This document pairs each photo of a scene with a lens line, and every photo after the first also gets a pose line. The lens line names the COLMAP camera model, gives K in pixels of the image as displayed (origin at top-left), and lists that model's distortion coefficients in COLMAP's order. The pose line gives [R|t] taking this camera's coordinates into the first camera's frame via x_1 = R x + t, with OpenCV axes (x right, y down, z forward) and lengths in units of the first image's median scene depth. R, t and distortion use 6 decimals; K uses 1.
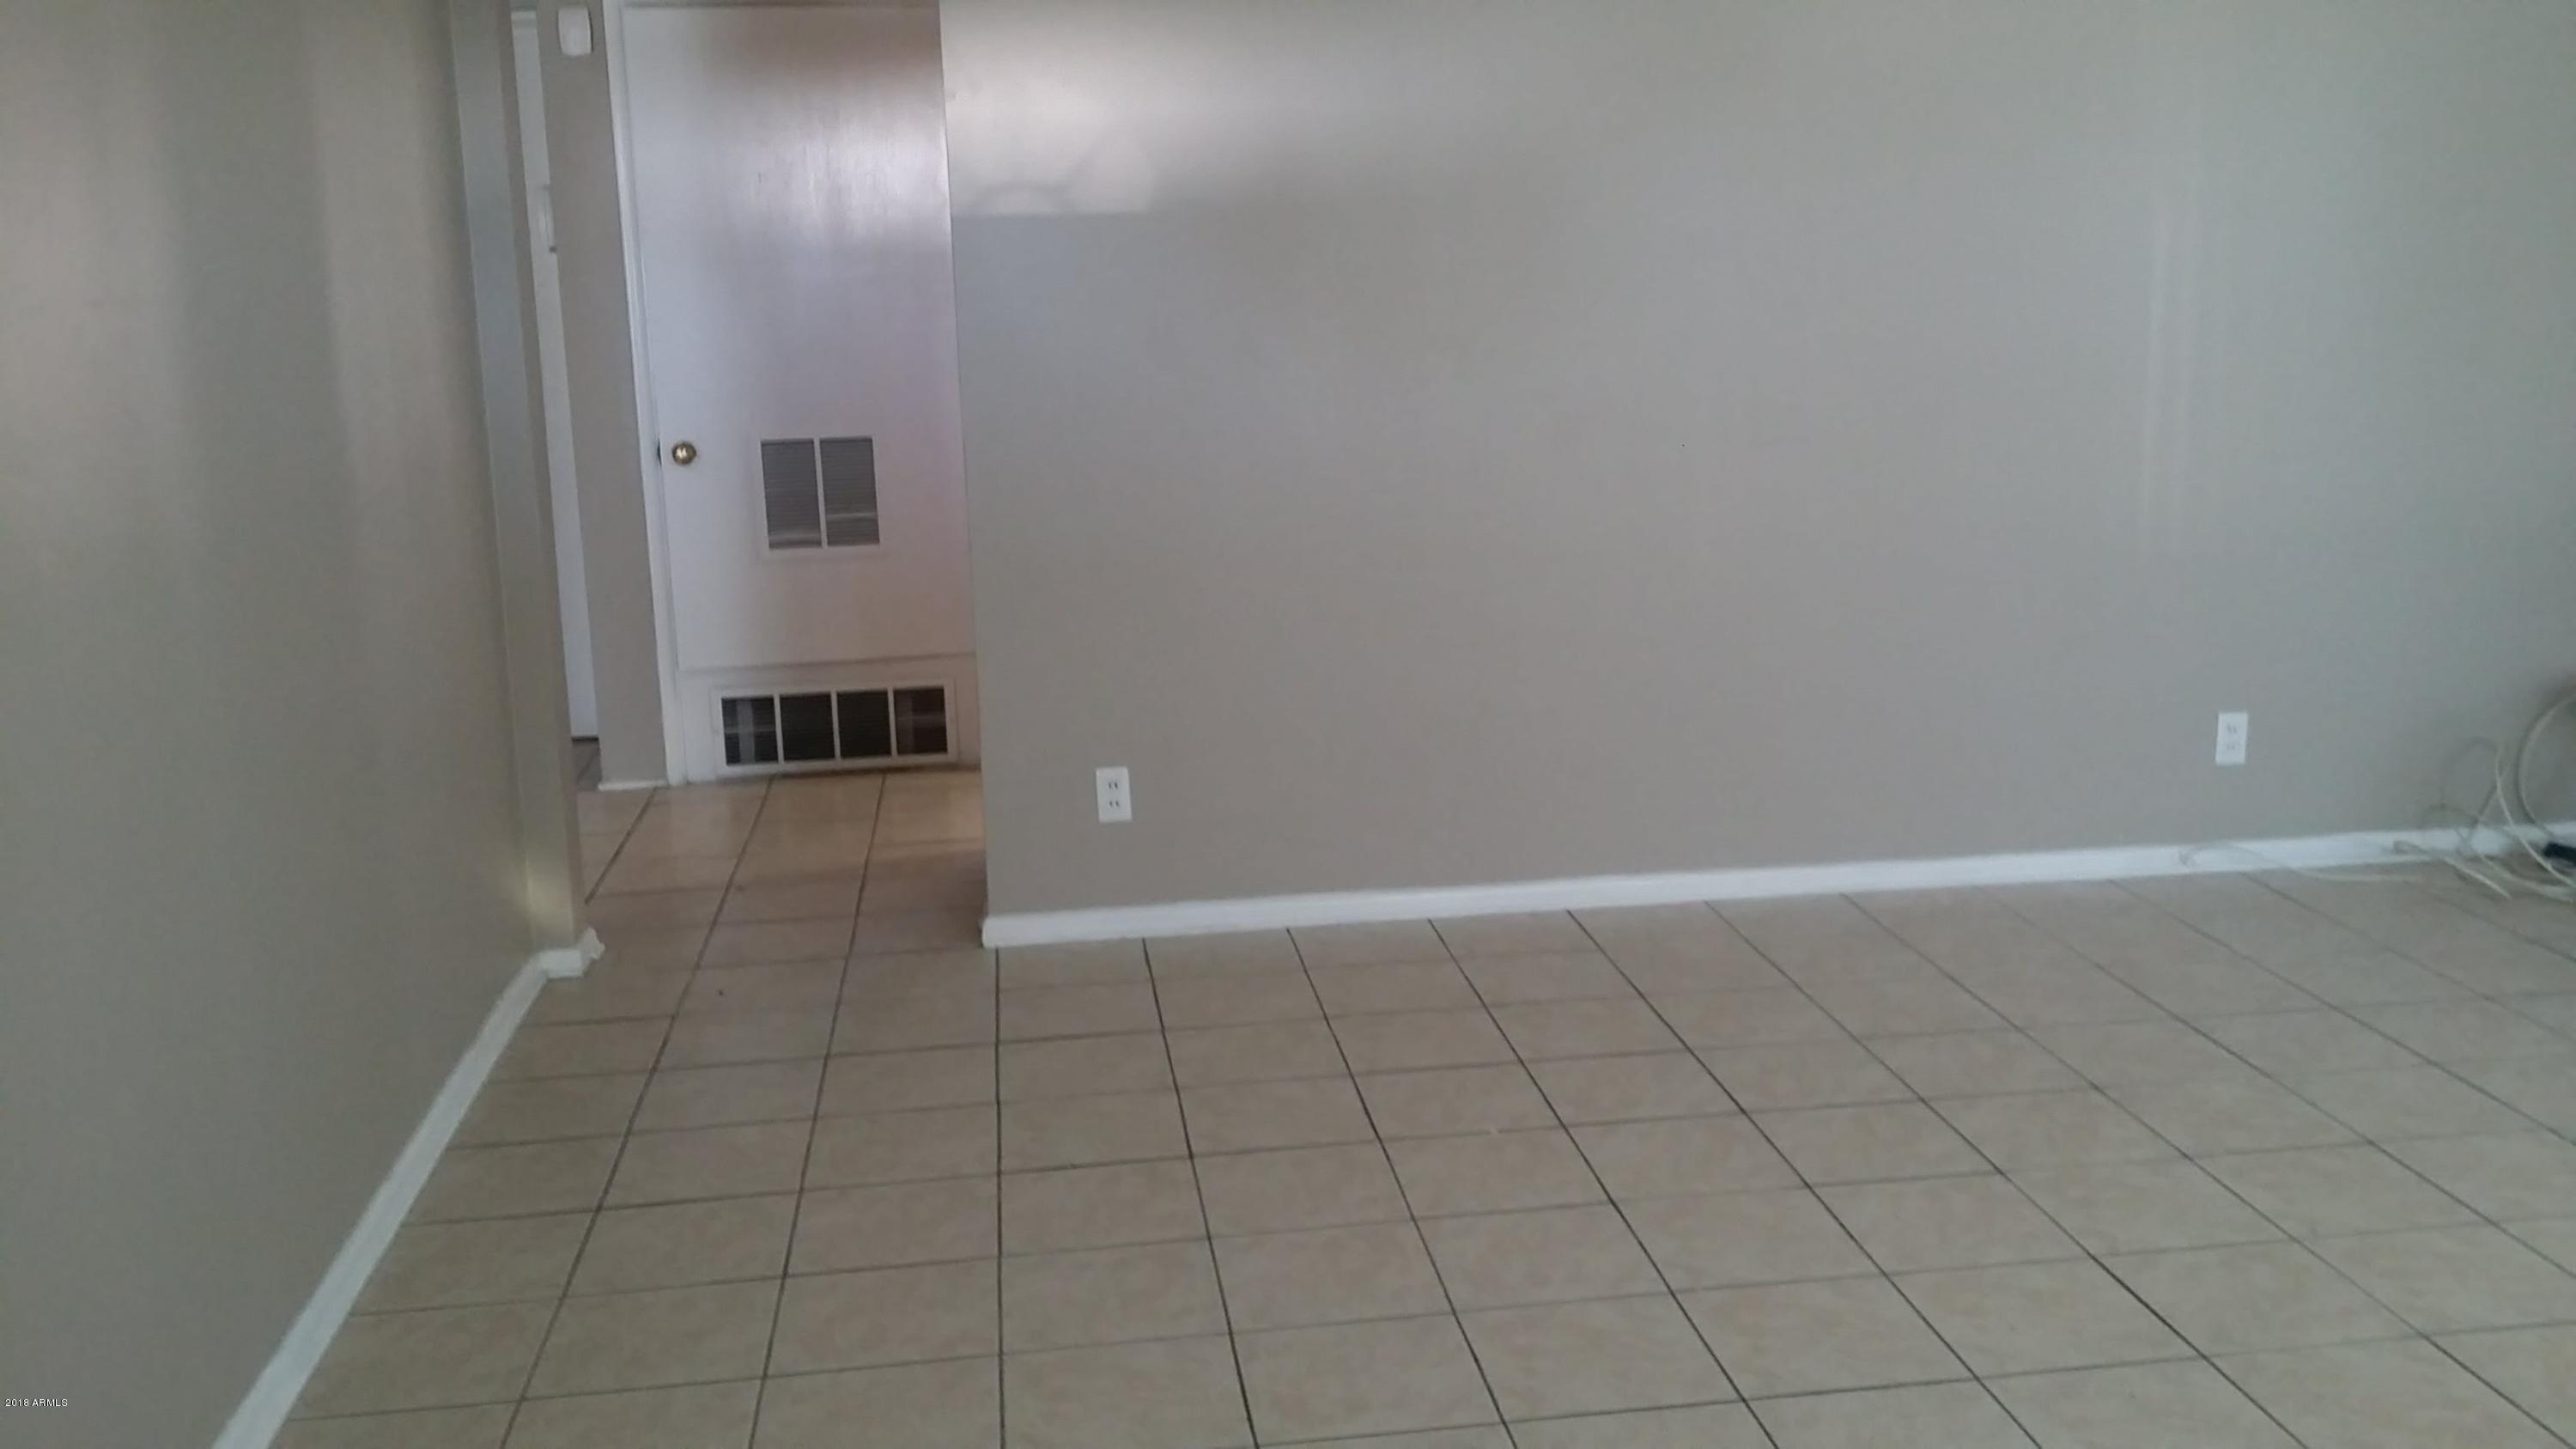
lens RADIAL K [[2297.7, 0, 1349.5], [0, 2297.7, 680.3], [0, 0, 1]] dist [0.126970, -0.306690]
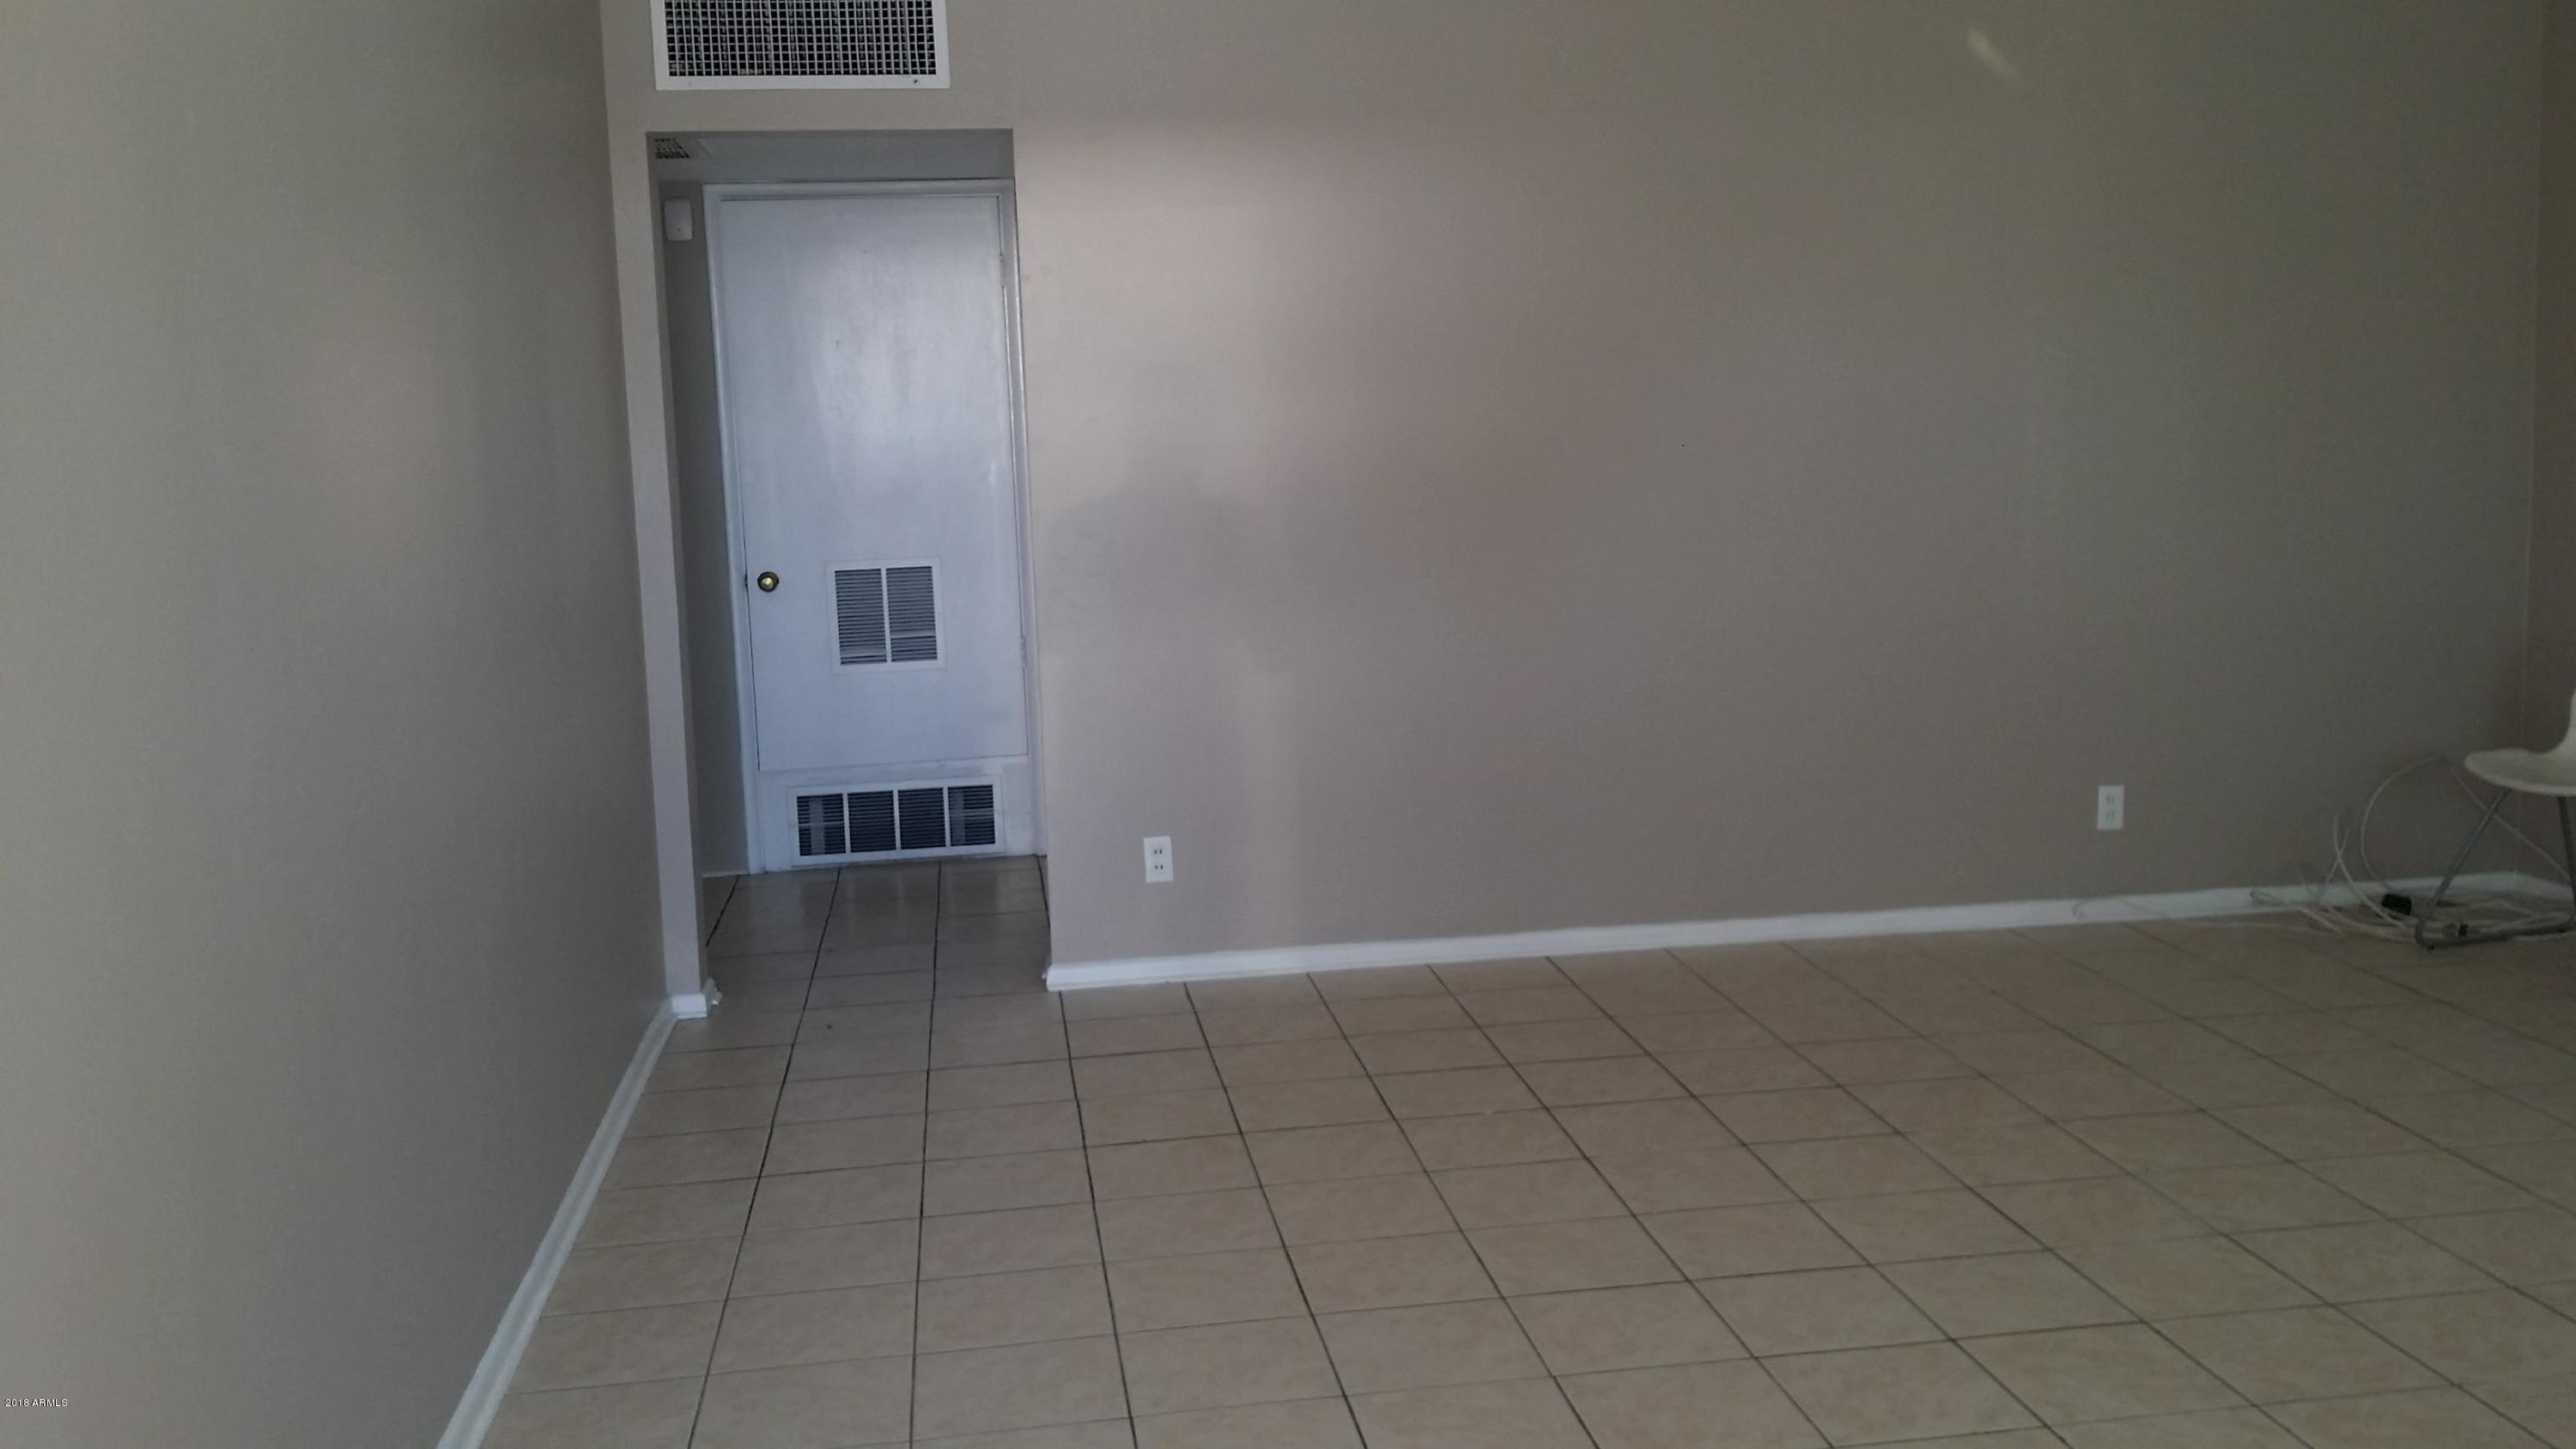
lens RADIAL K [[2322.9, 0, 1307.1], [0, 2322.9, 670.2], [0, 0, 1]] dist [0.077406, -0.158744]
pose [[0.999963, -0.006098, -0.005994, -0.019103], [0.005660, 0.997494, -0.070520, 0.037725], [0.006409, 0.070484, 0.997492, -0.190265]]
